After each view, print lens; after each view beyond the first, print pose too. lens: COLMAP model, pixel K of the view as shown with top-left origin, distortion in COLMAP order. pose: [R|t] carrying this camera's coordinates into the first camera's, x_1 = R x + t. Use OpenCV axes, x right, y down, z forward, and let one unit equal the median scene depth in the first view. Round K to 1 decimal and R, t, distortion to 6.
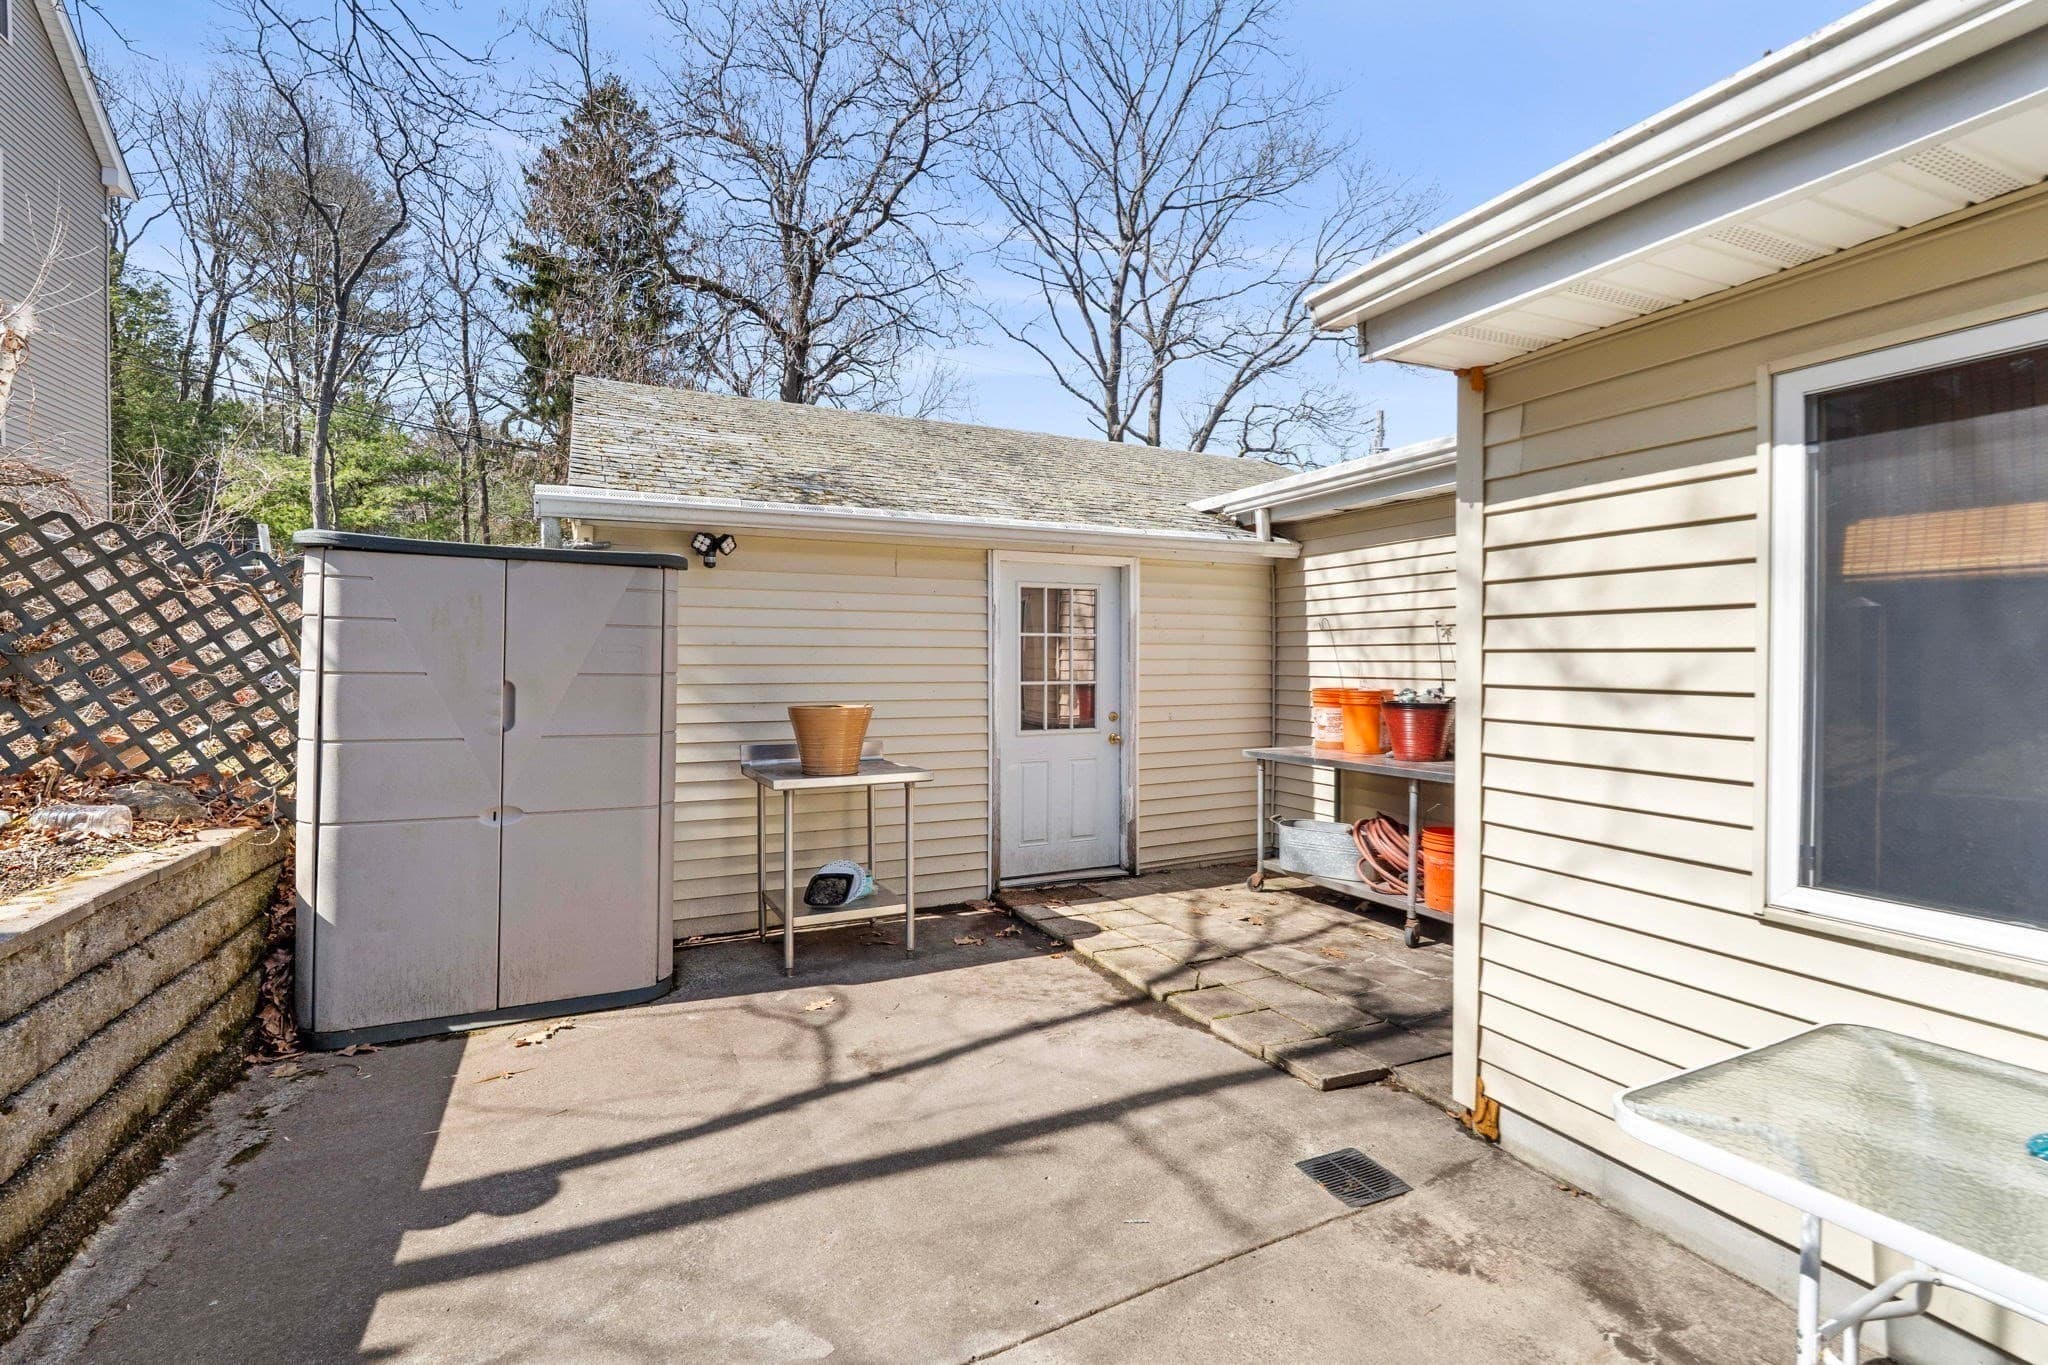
lens RADIAL K [[890.0, 0, 996.3], [0, 890.0, 662.0], [0, 0, 1]] dist [0.013802, 0.000155]
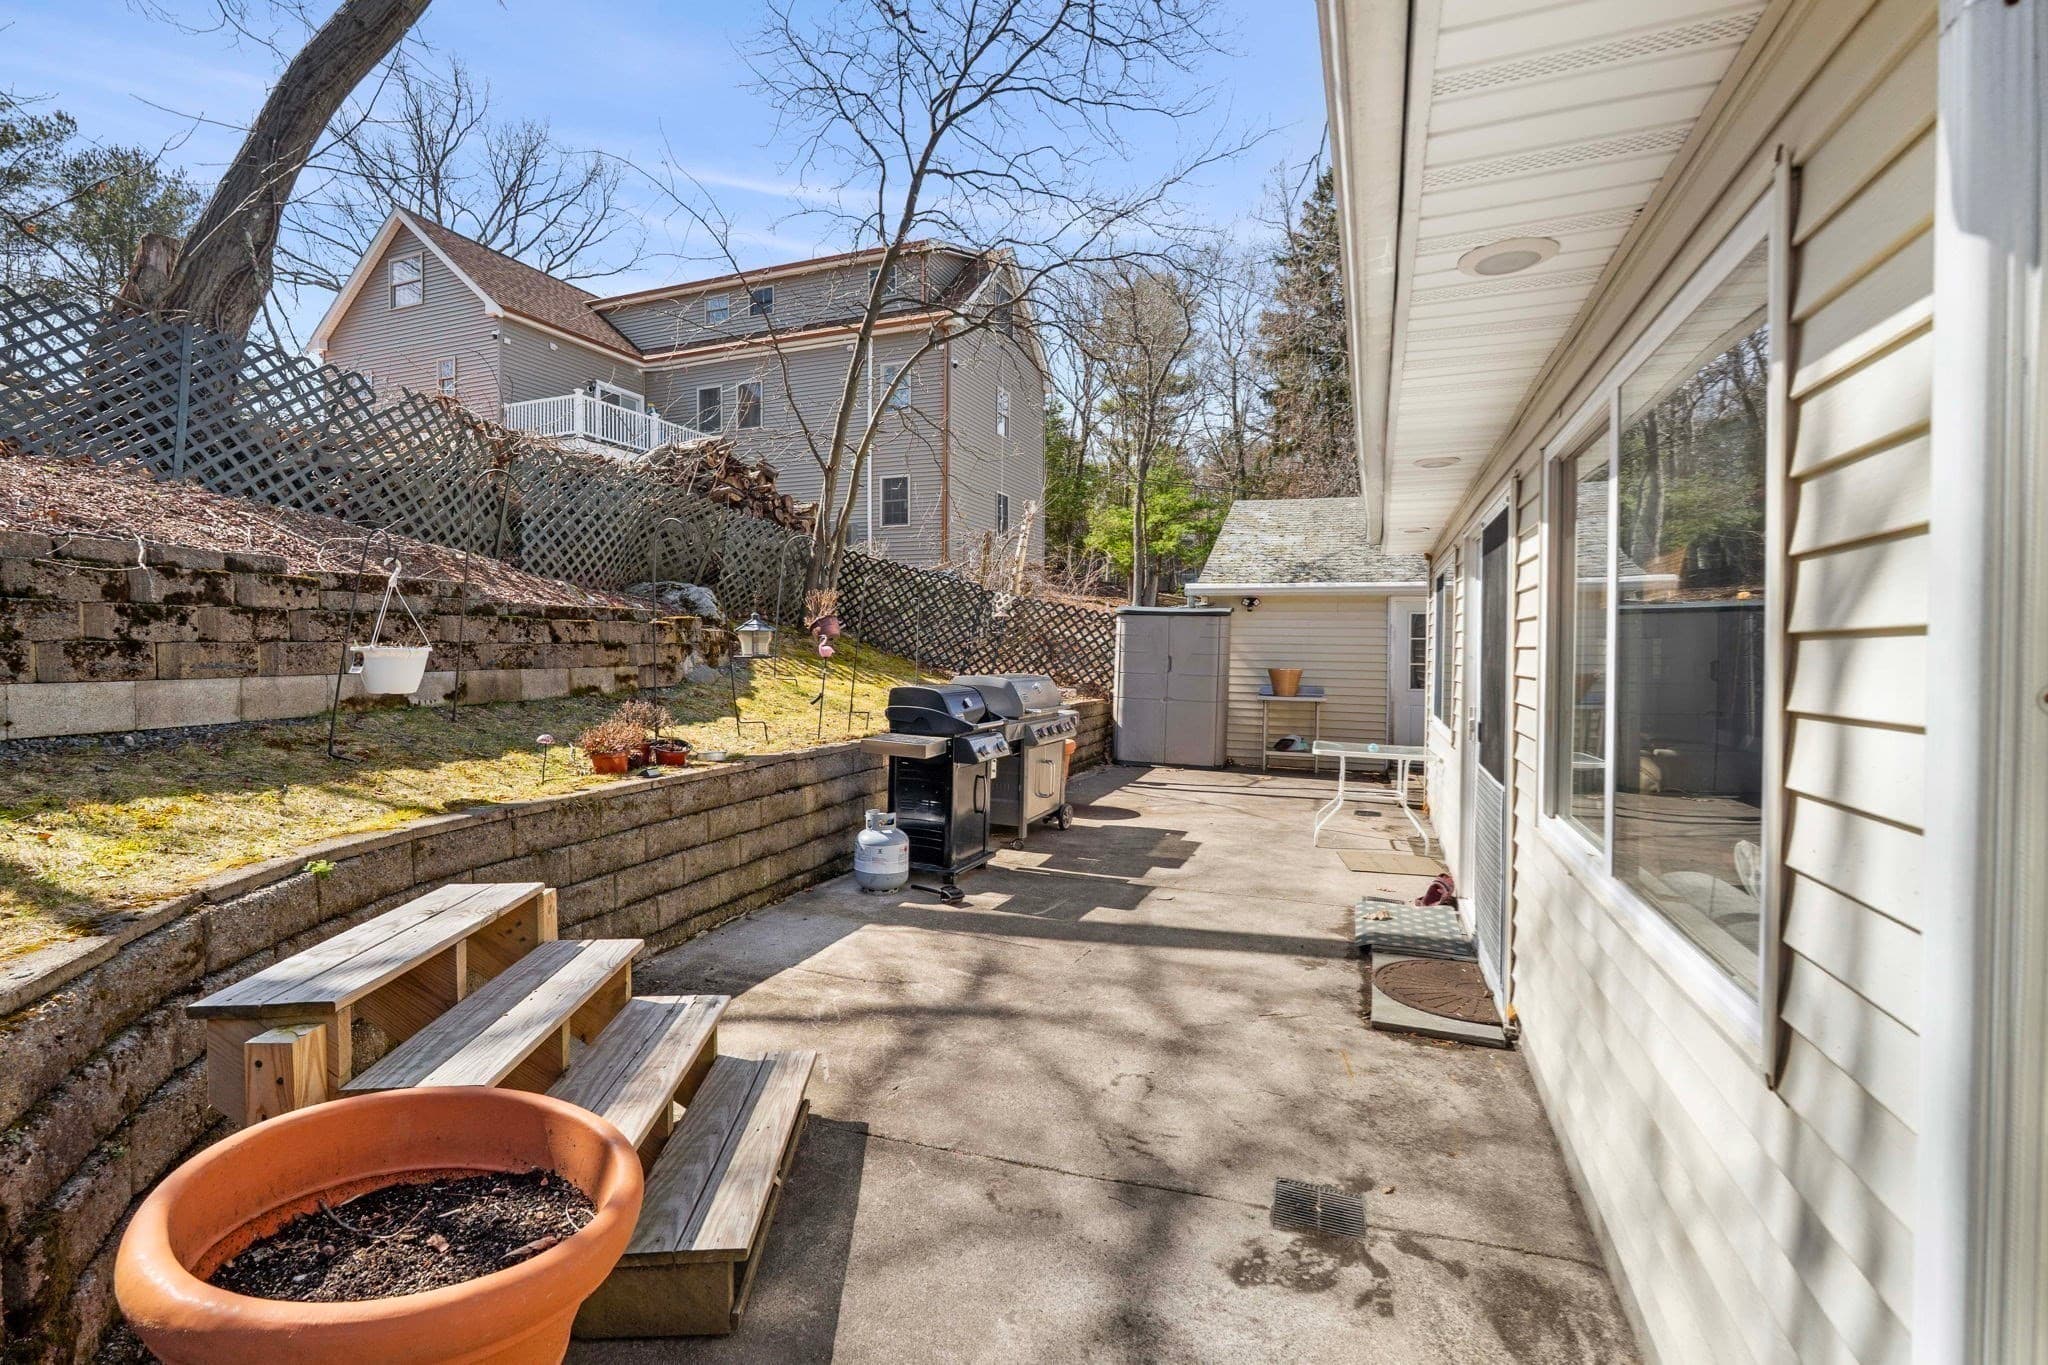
lens RADIAL K [[890.0, 0, 996.3], [0, 890.0, 662.0], [0, 0, 1]] dist [0.013802, 0.000155]
pose [[0.691213, 0.024333, -0.722241, 1.166460], [-0.016656, 0.999704, 0.017740, -0.001412], [0.722459, -0.000233, 0.691414, -1.431321]]
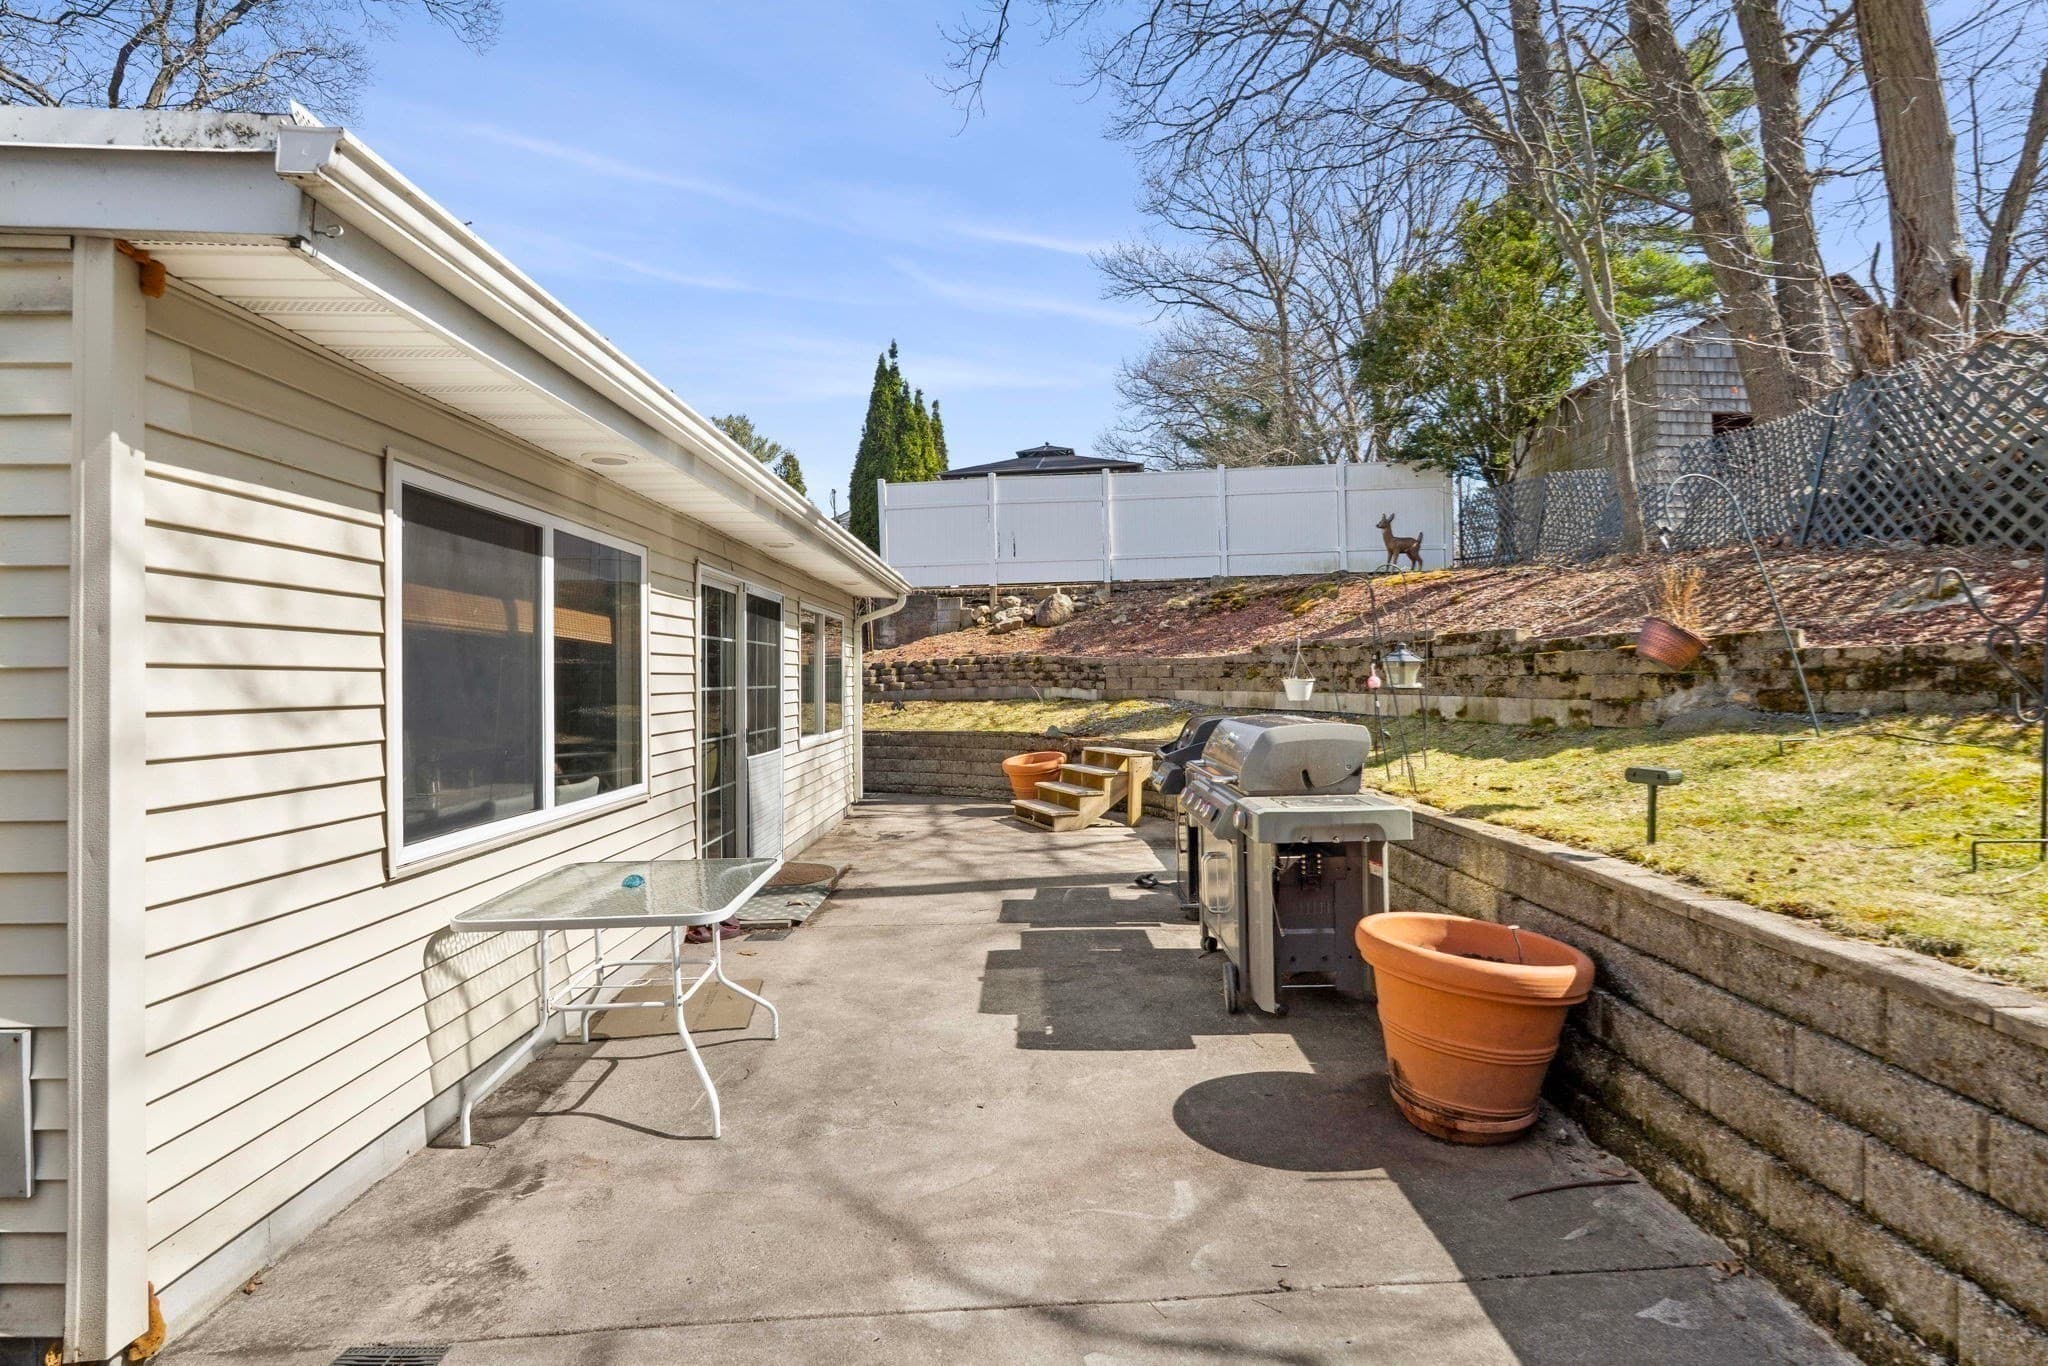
lens RADIAL K [[941.8, 0, 1019.6], [0, 941.8, 672.0], [0, 0, 1]] dist [-0.004741, 0.000312]
pose [[-0.910647, 0.009578, 0.413075, -0.287411], [0.007998, 0.999953, -0.005554, 0.001669], [-0.413108, -0.001754, -0.910680, 1.035586]]
